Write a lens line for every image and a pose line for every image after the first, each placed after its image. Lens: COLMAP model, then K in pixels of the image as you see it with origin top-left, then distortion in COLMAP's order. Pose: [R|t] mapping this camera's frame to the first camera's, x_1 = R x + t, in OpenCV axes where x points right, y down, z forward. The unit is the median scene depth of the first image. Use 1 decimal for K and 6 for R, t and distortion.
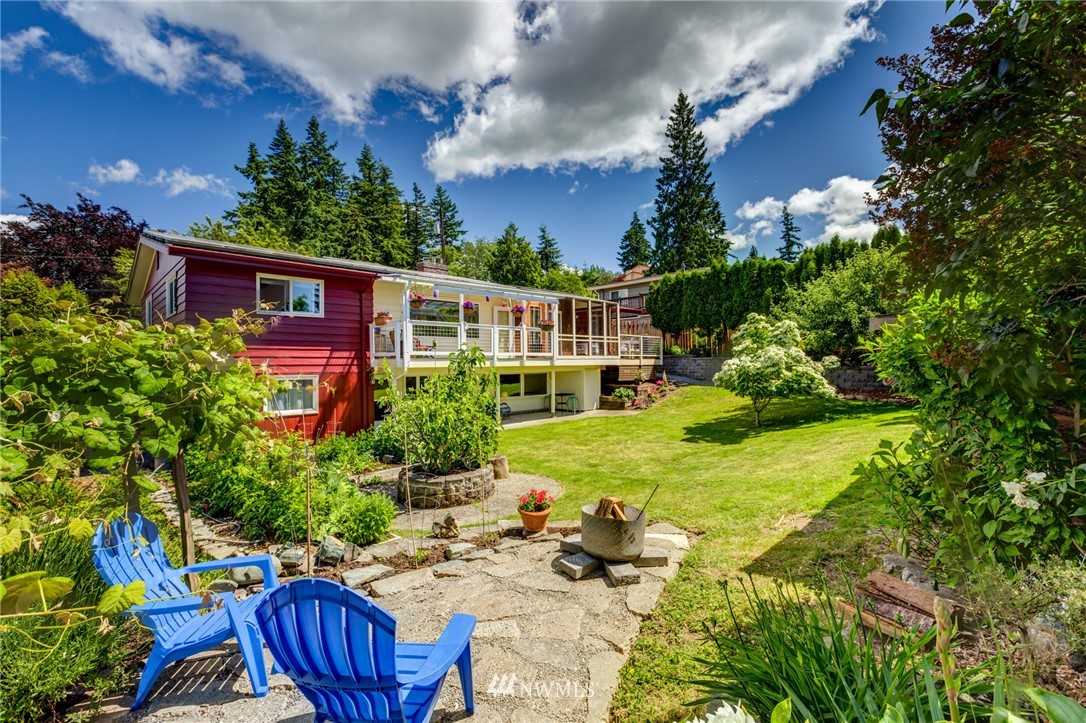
lens RADIAL K [[484.2, 0, 543.0], [0, 484.2, 361.5], [0, 0, 1]] dist [0.002509, -0.000465]
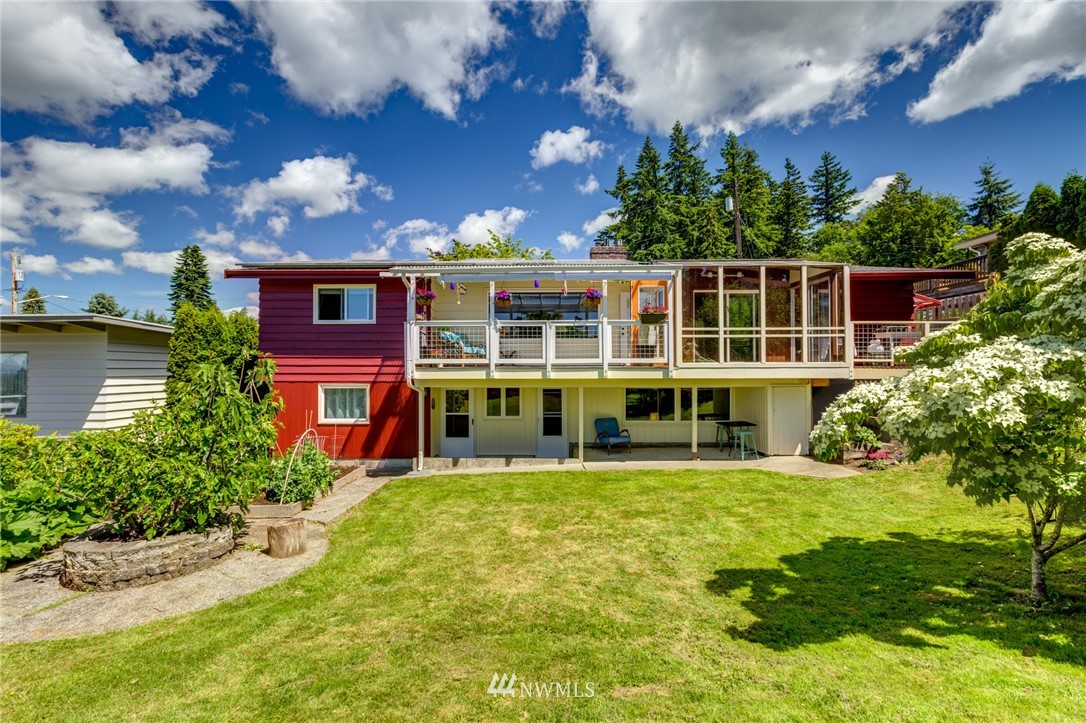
lens RADIAL K [[487.7, 0, 543.0], [0, 487.7, 361.5], [0, 0, 1]] dist [0.000948, -0.000060]
pose [[0.696114, 0.002110, -0.717928, 0.316094], [-0.002643, 0.999996, 0.000377, -0.011897], [0.717926, 0.001635, 0.696117, 0.387155]]
